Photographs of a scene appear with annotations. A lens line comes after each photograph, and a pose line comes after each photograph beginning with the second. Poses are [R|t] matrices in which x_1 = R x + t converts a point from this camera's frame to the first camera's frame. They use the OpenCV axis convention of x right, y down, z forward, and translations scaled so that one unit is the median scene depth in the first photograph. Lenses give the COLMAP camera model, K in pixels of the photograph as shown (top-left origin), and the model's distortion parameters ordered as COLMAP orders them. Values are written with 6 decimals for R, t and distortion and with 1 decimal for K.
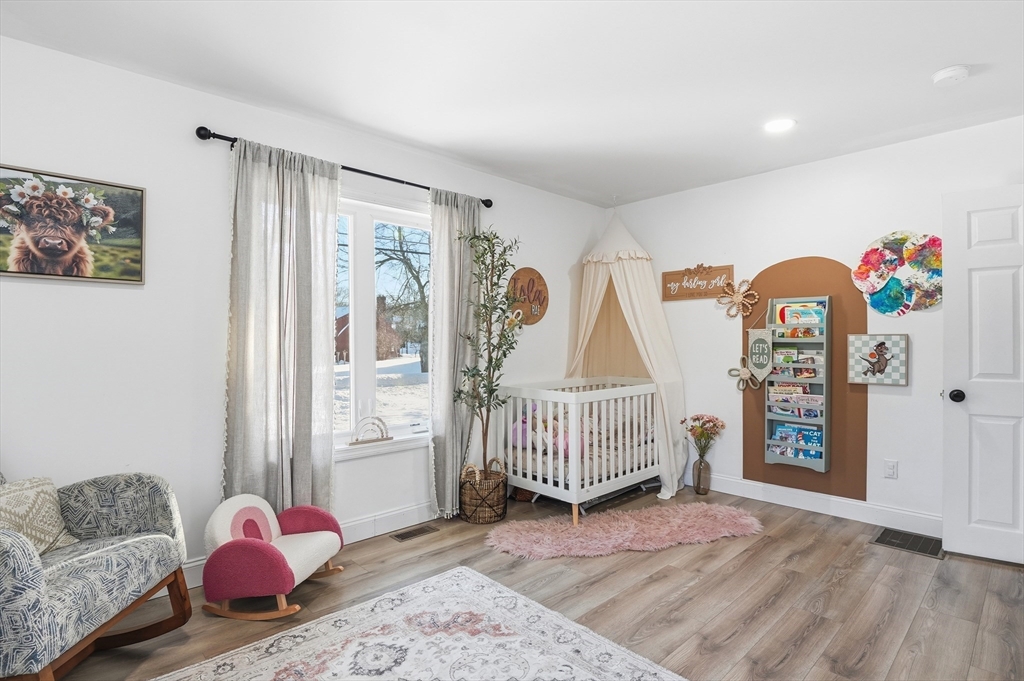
lens RADIAL K [[520.8, 0, 512.0], [0, 520.8, 340.5], [0, 0, 1]] dist [-0.018279, -0.000470]
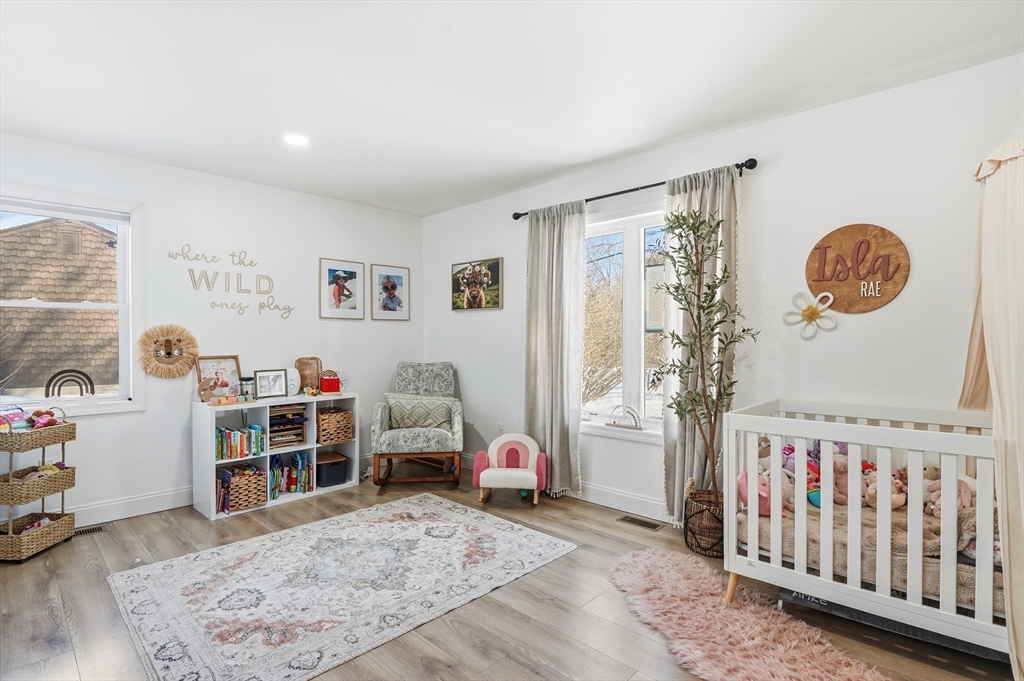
lens RADIAL K [[512.7, 0, 502.0], [0, 512.7, 335.7], [0, 0, 1]] dist [-0.018770, -0.000901]
pose [[0.020878, -0.002204, -0.999780, 0.810469], [0.006142, 0.999979, -0.002076, -0.004263], [0.999763, -0.006097, 0.020891, 0.683130]]
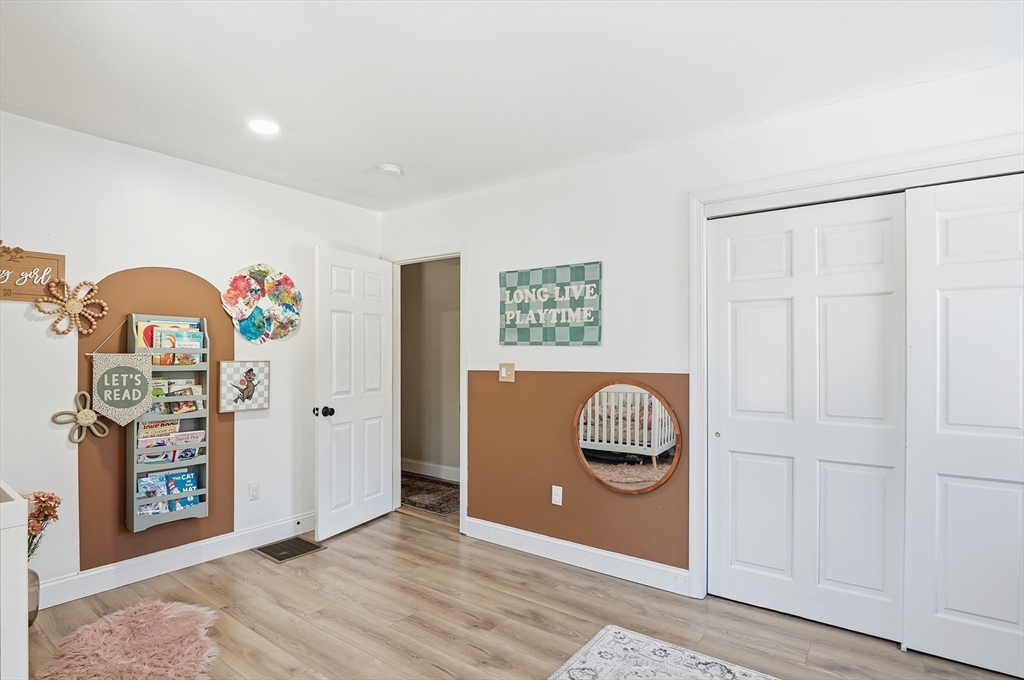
lens RADIAL K [[520.3, 0, 512.9], [0, 520.3, 348.5], [0, 0, 1]] dist [-0.021464, -0.000339]
pose [[-0.177145, 0.012893, 0.984100, -0.380487], [-0.003694, 0.999898, -0.013765, -0.024448], [-0.984178, -0.006074, -0.177080, 0.664983]]
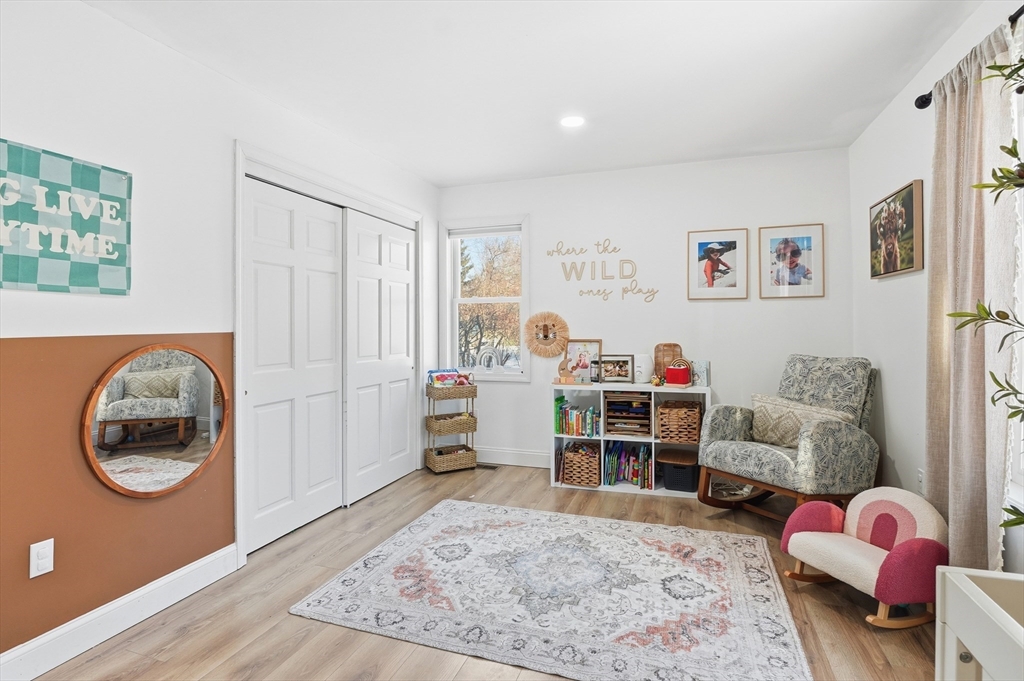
lens RADIAL K [[513.8, 0, 499.5], [0, 513.8, 320.7], [0, 0, 1]] dist [-0.005355, -0.001142]
pose [[-0.898433, 0.005949, -0.439069, 0.380830], [0.011517, 0.999883, -0.010020, -0.000796], [0.438959, -0.014059, -0.898397, 1.113713]]
